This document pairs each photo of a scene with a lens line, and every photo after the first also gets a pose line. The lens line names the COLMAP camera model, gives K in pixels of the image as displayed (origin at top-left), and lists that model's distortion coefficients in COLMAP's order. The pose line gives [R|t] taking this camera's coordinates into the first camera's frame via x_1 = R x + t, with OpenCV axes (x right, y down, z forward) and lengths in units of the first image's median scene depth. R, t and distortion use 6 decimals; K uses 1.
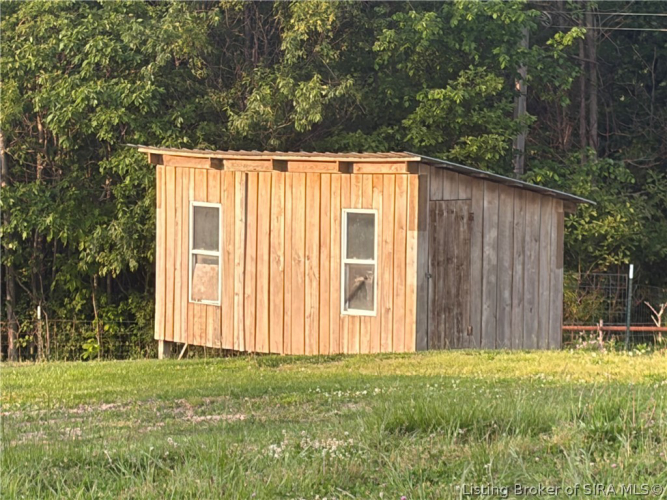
lens RADIAL K [[3302.6, 0, 333.5], [0, 3302.6, 250.0], [0, 0, 1]] dist [0.012670, 0.000000]
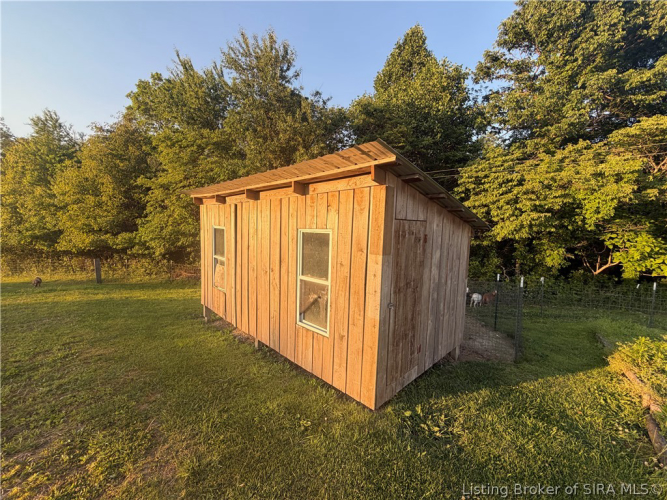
lens RADIAL K [[265.8, 0, 333.9], [0, 265.8, 252.7], [0, 0, 1]] dist [-0.001838, 0.000889]
pose [[0.998290, 0.015192, 0.056441, 0.009442], [-0.017954, 0.998649, 0.048754, -0.009221], [-0.055624, -0.049684, 0.997215, 0.916432]]
